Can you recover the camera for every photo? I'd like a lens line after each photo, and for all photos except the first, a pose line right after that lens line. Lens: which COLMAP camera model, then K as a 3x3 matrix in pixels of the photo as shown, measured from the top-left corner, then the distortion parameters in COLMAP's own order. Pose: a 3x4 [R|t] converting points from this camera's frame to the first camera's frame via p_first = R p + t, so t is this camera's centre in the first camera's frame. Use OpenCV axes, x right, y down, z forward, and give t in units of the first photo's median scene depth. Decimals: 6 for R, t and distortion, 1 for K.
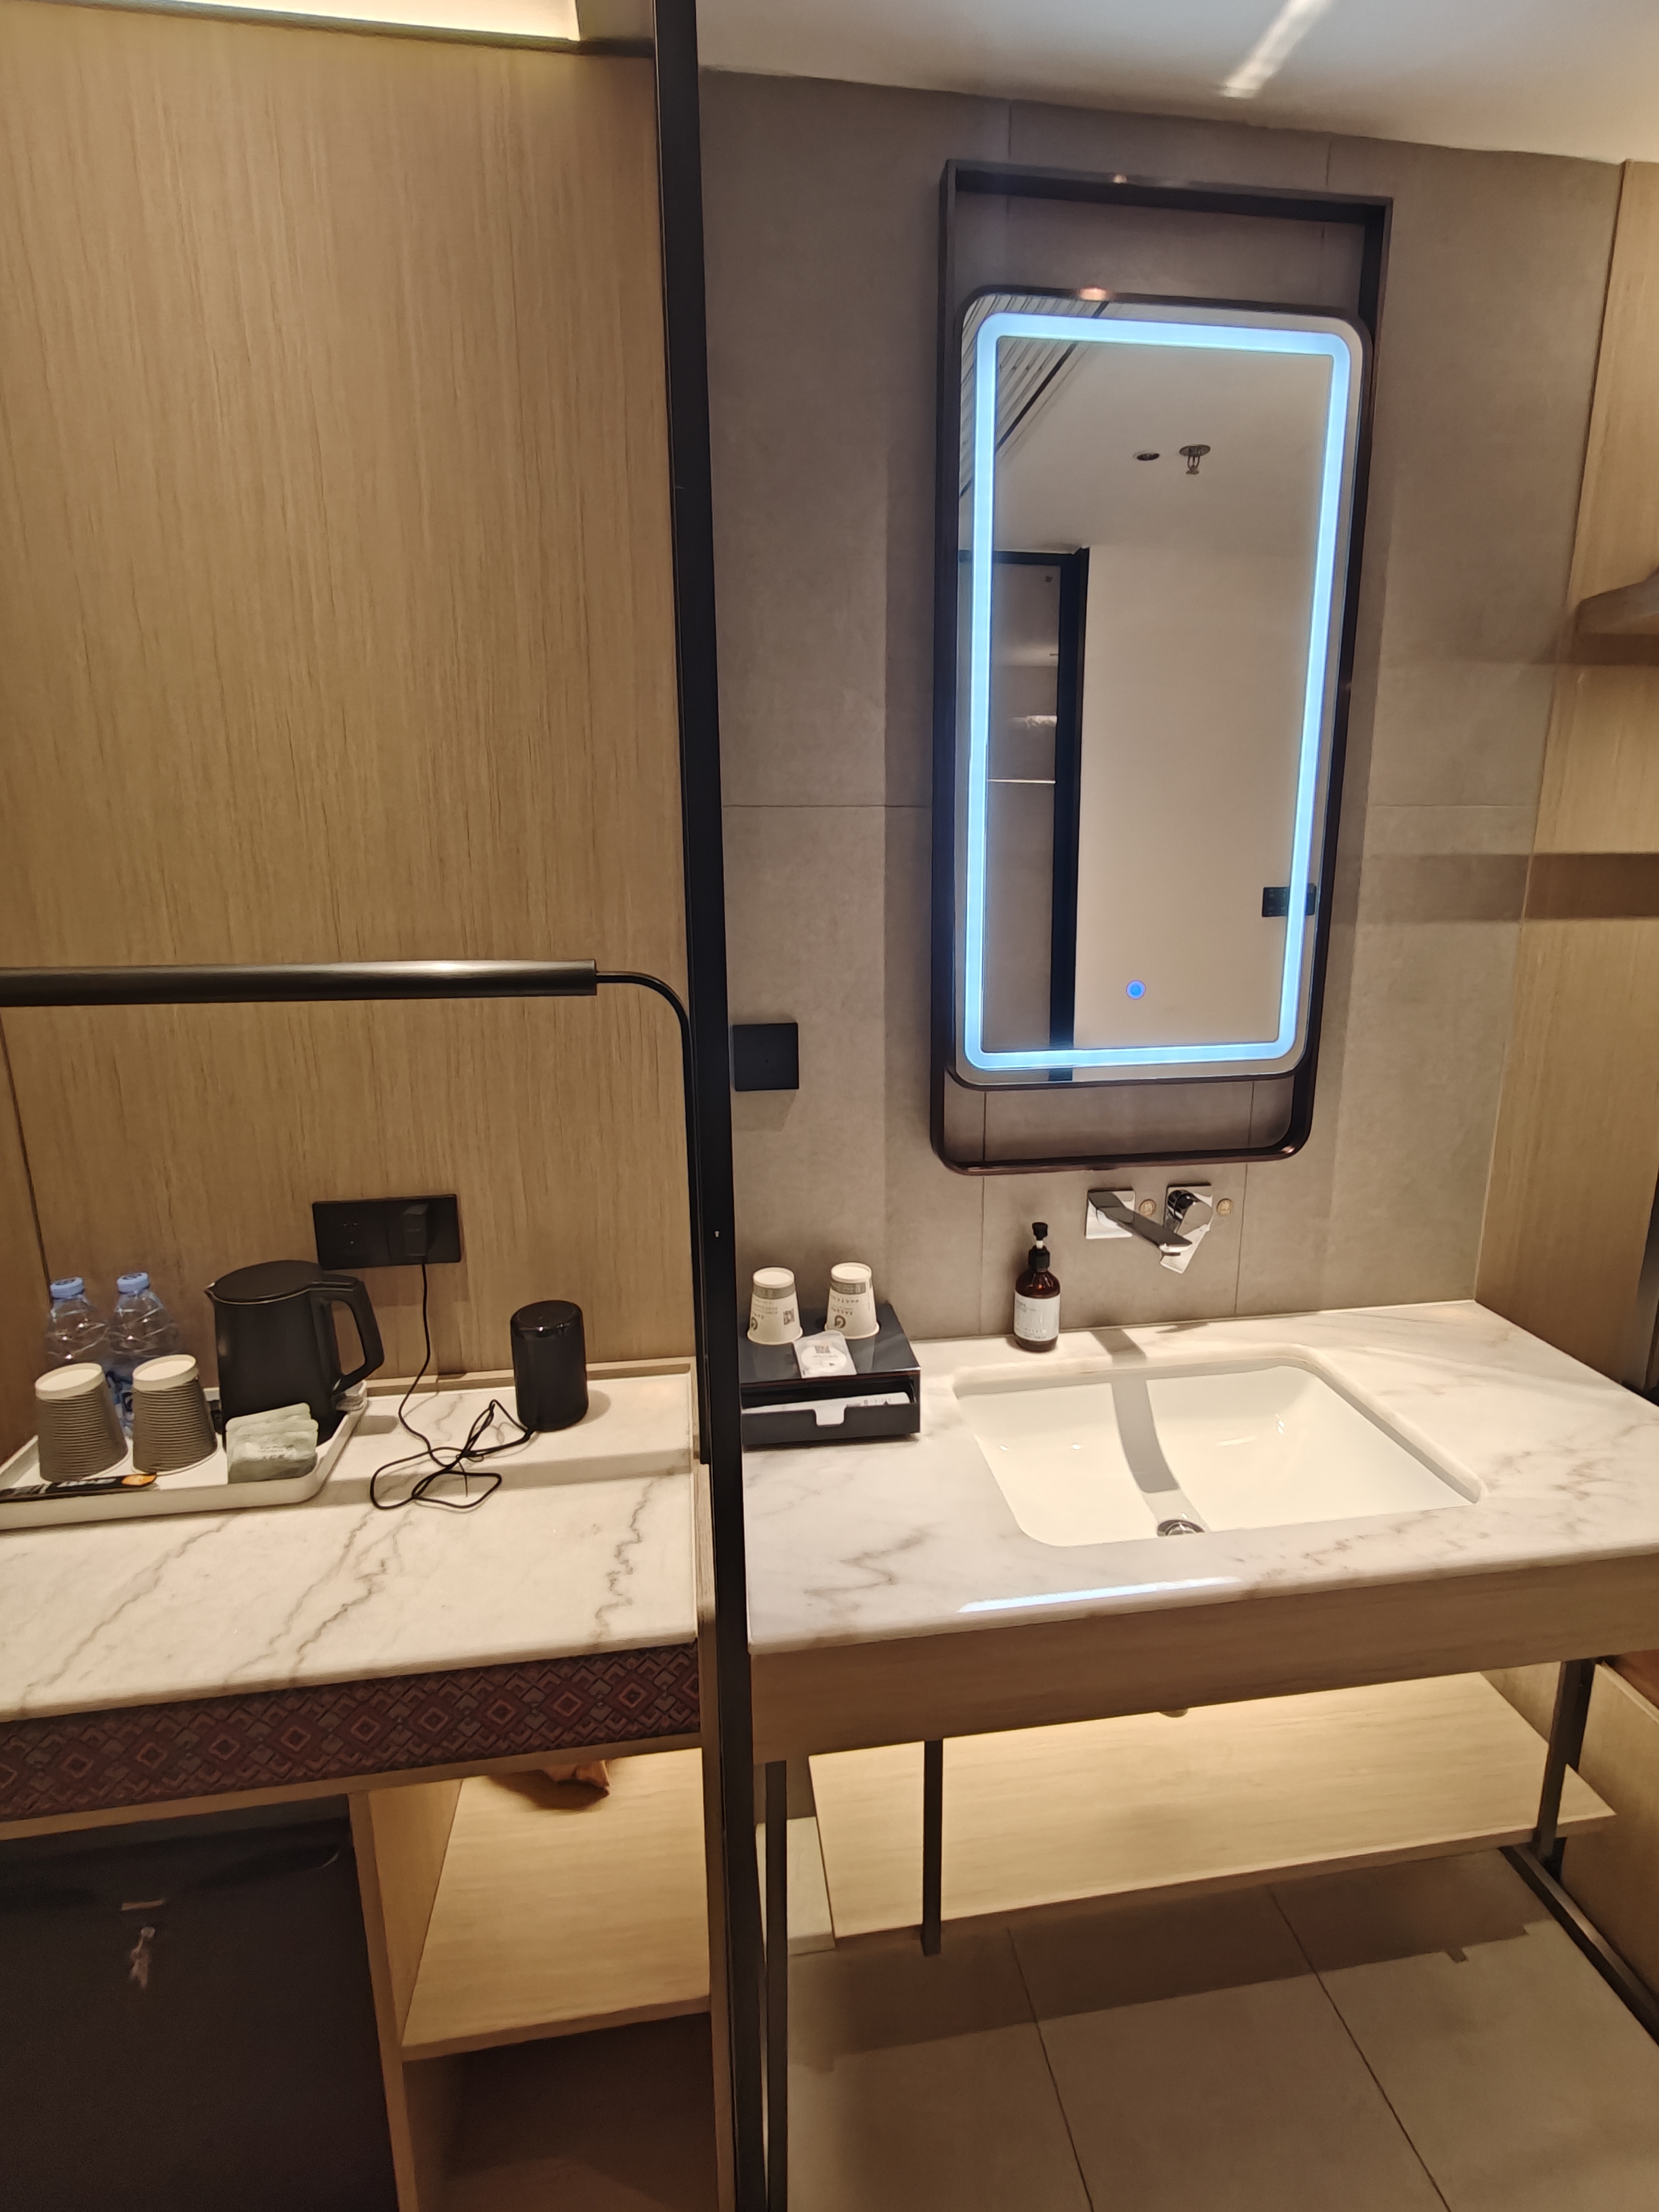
lens RADIAL K [[1051.4, 0, 762.4], [0, 1051.4, 1116.9], [0, 0, 1]] dist [-0.000175, 0.002946]
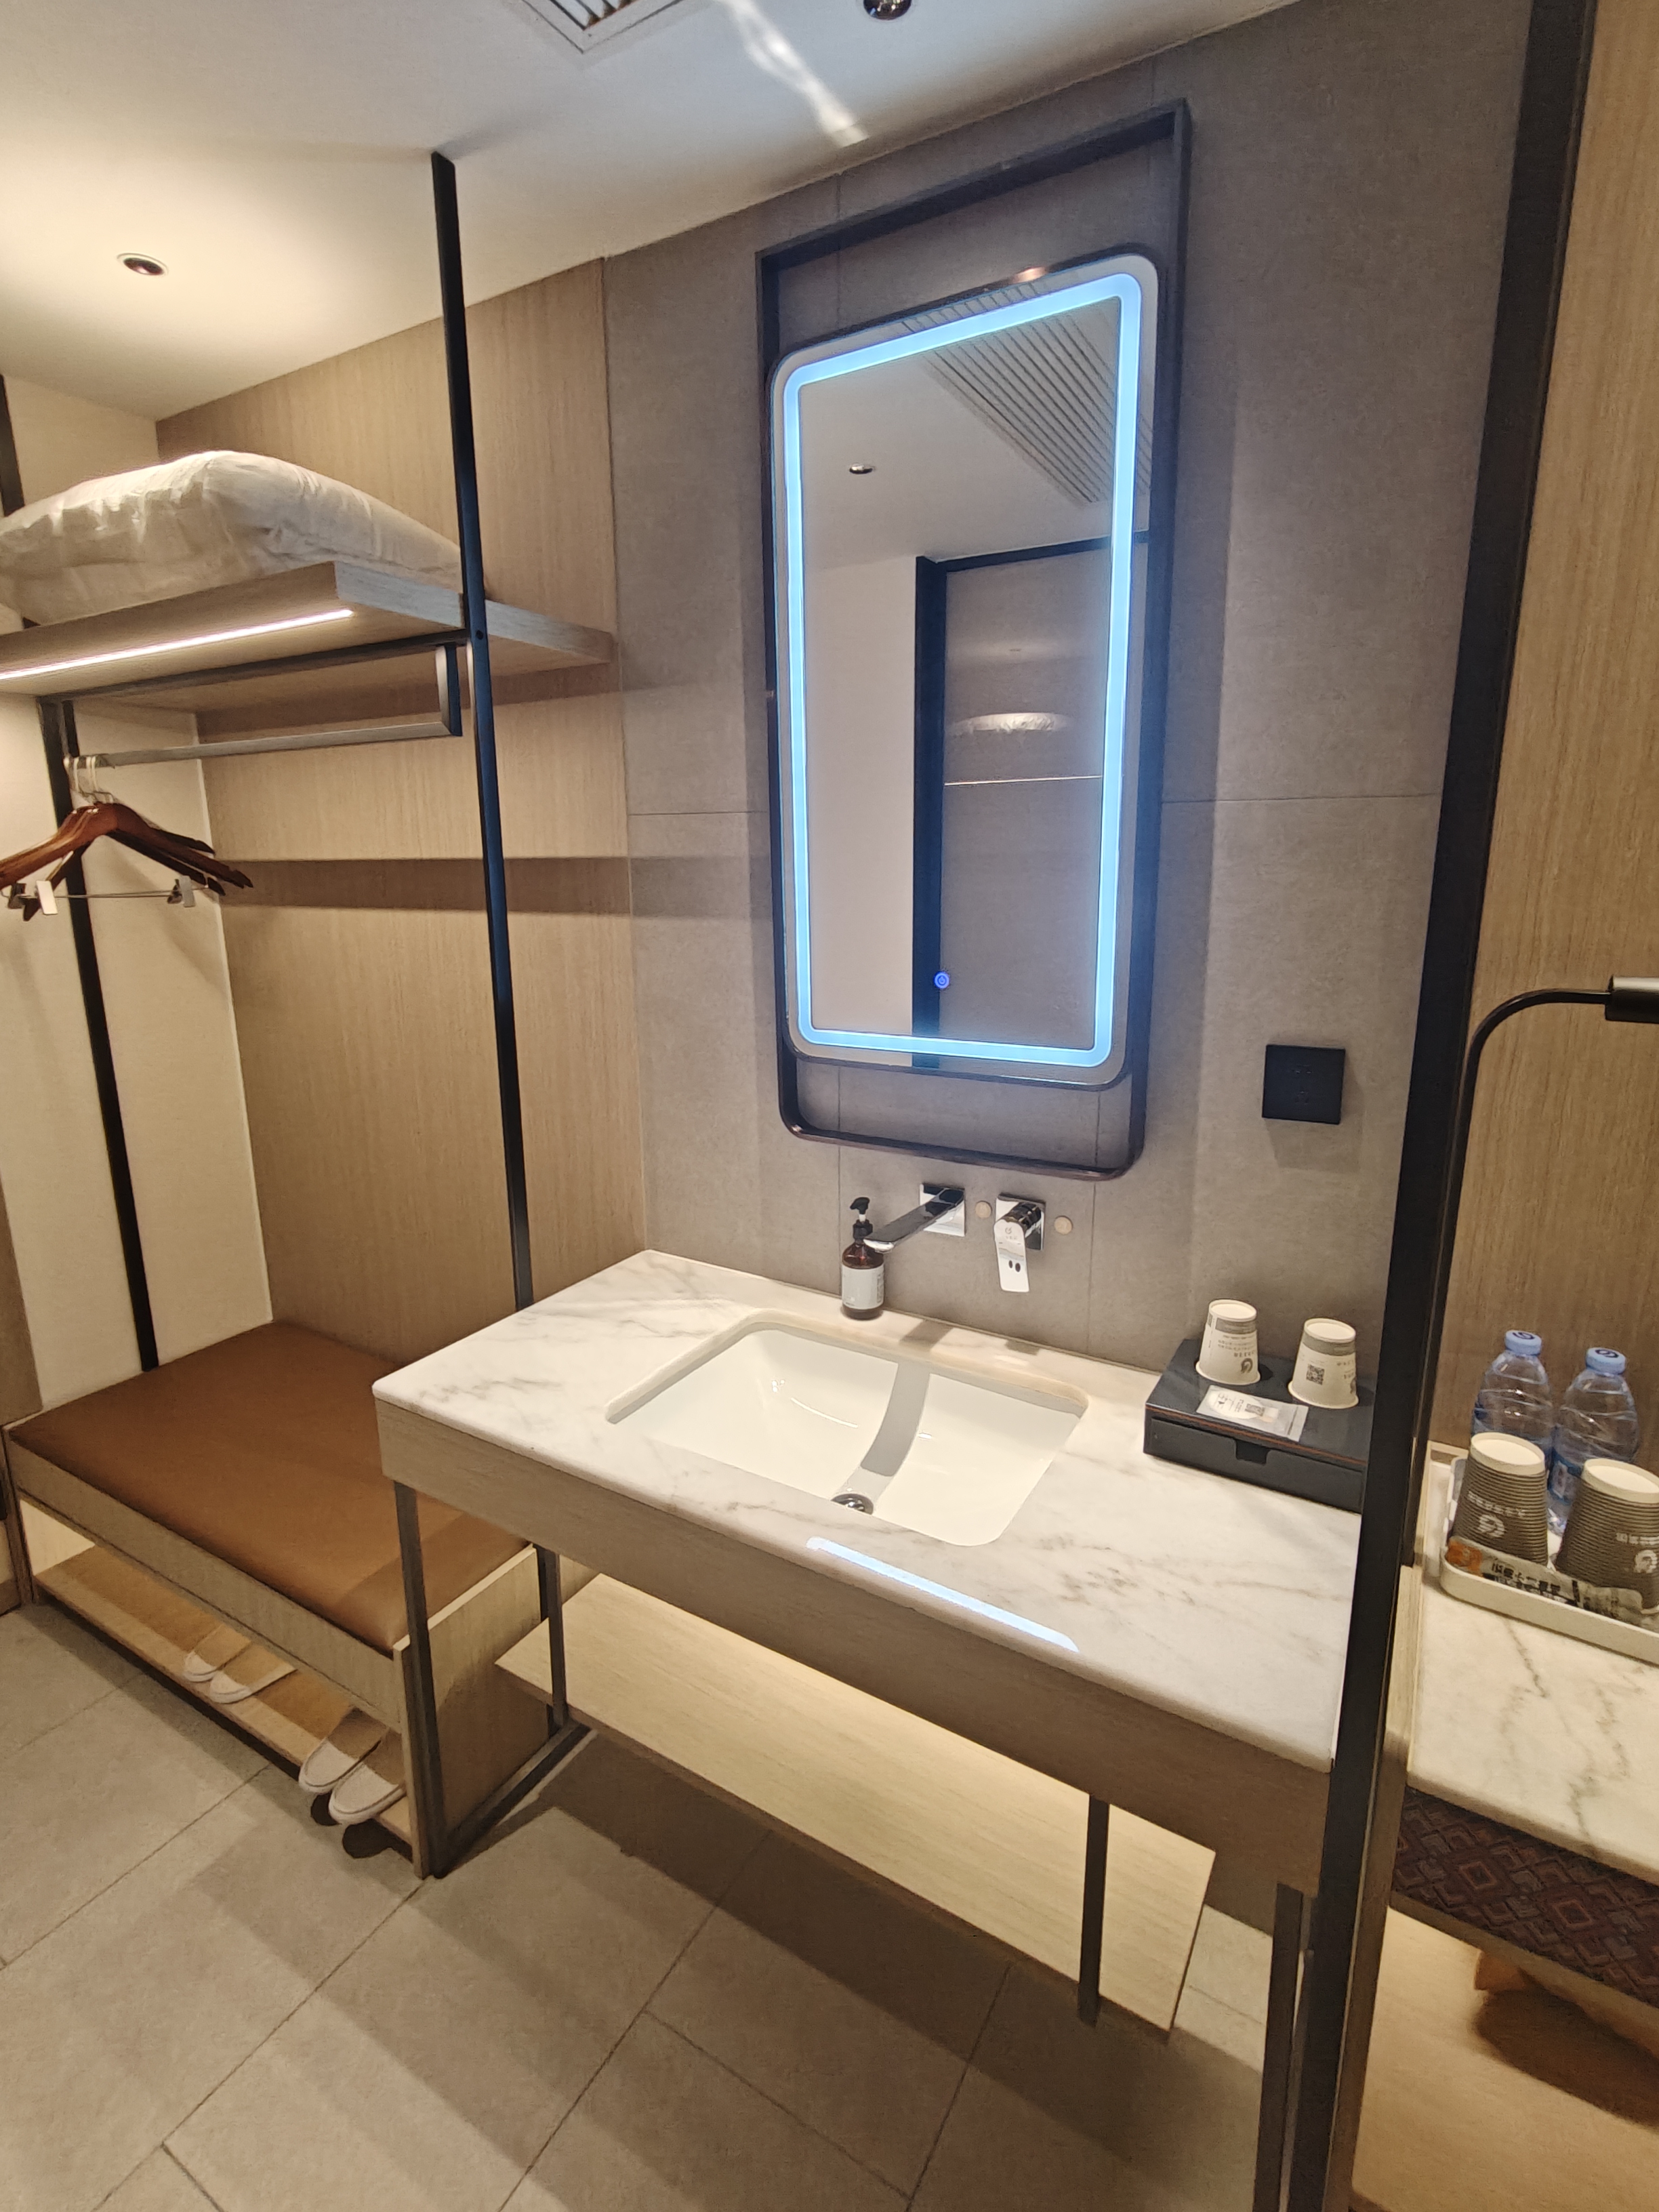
lens RADIAL K [[1051.4, 0, 834.7], [0, 1051.4, 1105.2], [0, 0, 1]] dist [-0.000175, 0.002946]
pose [[0.762446, 0.152020, -0.628940, 0.859555], [-0.159527, 0.986169, 0.044975, -0.029708], [0.627078, 0.066042, 0.776152, 0.154867]]
